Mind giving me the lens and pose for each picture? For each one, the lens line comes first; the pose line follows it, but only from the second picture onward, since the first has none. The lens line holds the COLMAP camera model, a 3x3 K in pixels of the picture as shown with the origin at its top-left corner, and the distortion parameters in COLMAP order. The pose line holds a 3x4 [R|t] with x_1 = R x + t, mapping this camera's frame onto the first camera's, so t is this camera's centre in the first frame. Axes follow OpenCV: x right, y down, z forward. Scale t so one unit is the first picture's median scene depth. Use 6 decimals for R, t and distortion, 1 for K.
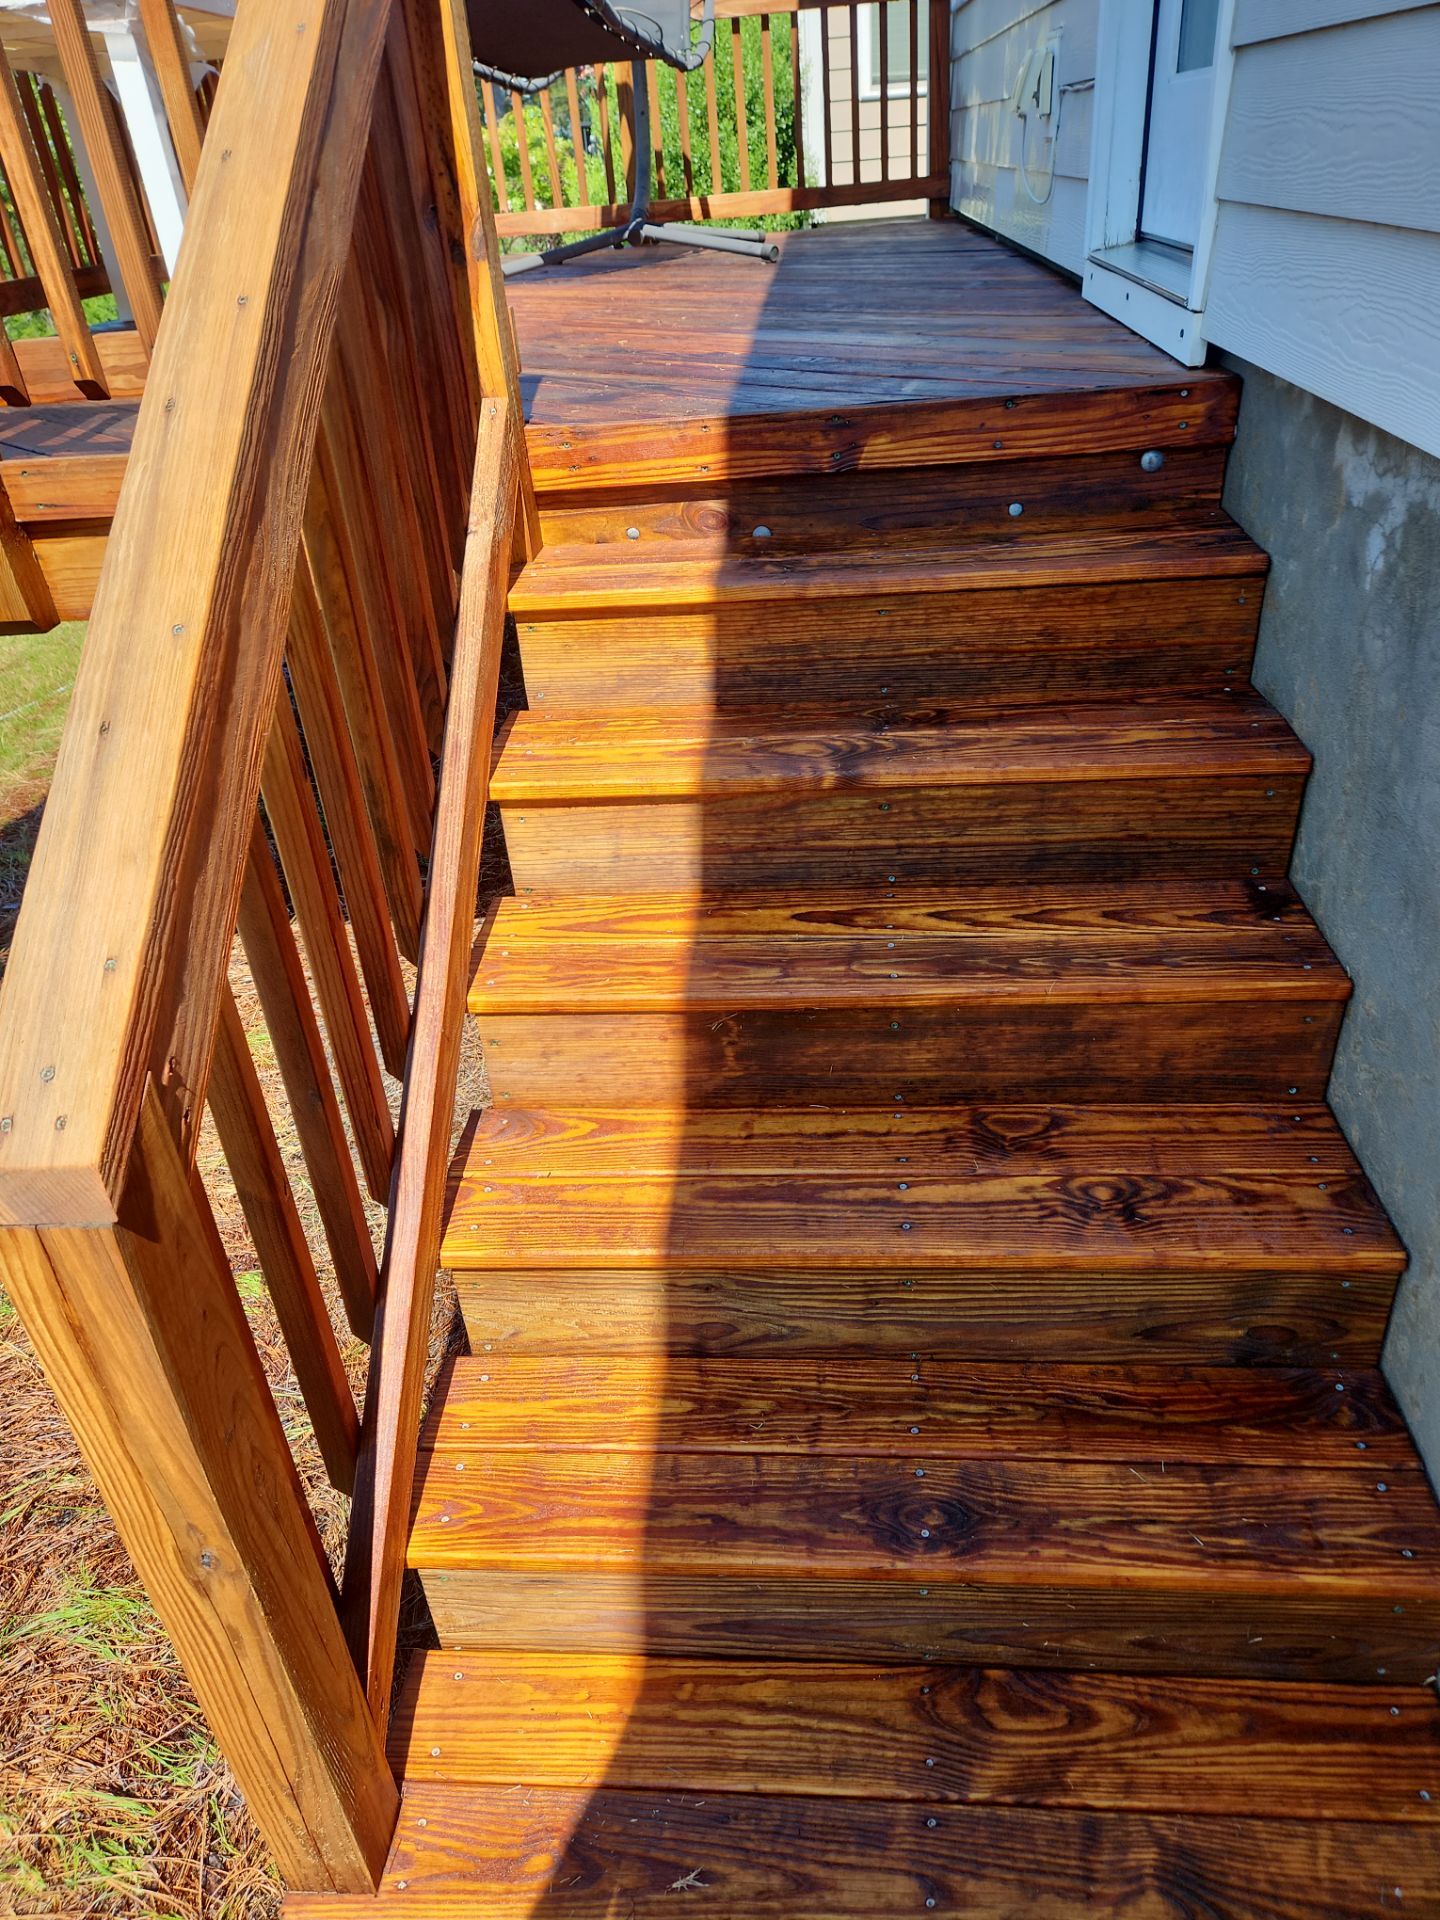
lens RADIAL K [[1289.4, 0, 732.2], [0, 1289.4, 978.7], [0, 0, 1]] dist [0.032637, -0.011775]
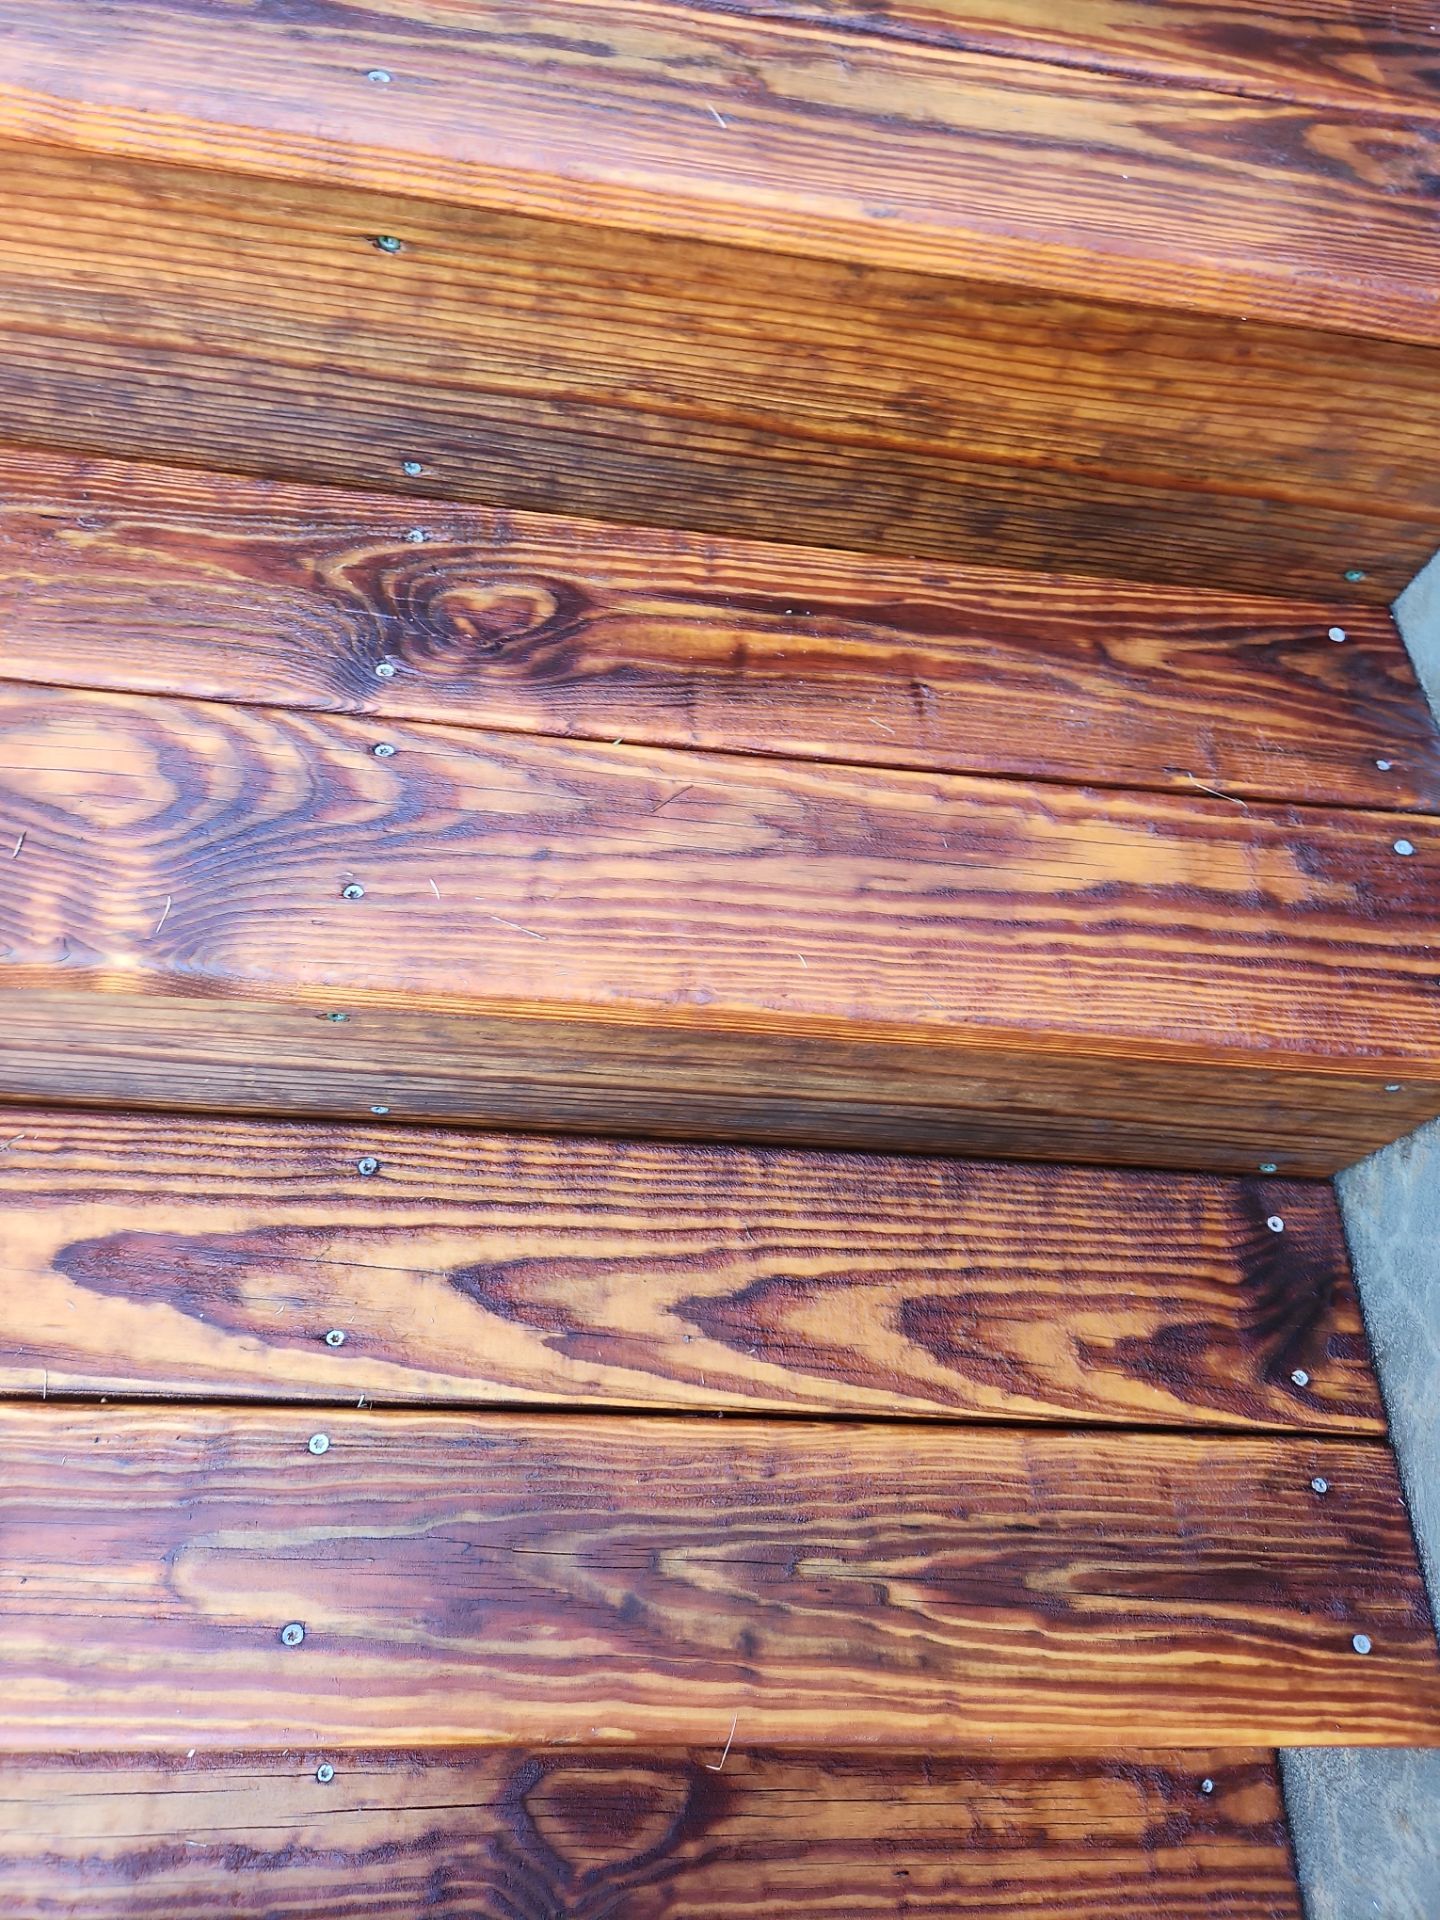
lens RADIAL K [[1289.4, 0, 735.2], [0, 1289.4, 944.2], [0, 0, 1]] dist [0.032637, -0.011775]
pose [[0.972762, 0.042616, 0.227856, 0.137761], [-0.147816, 0.871220, 0.468110, -0.307636], [-0.178563, -0.489040, 0.853789, 0.697694]]
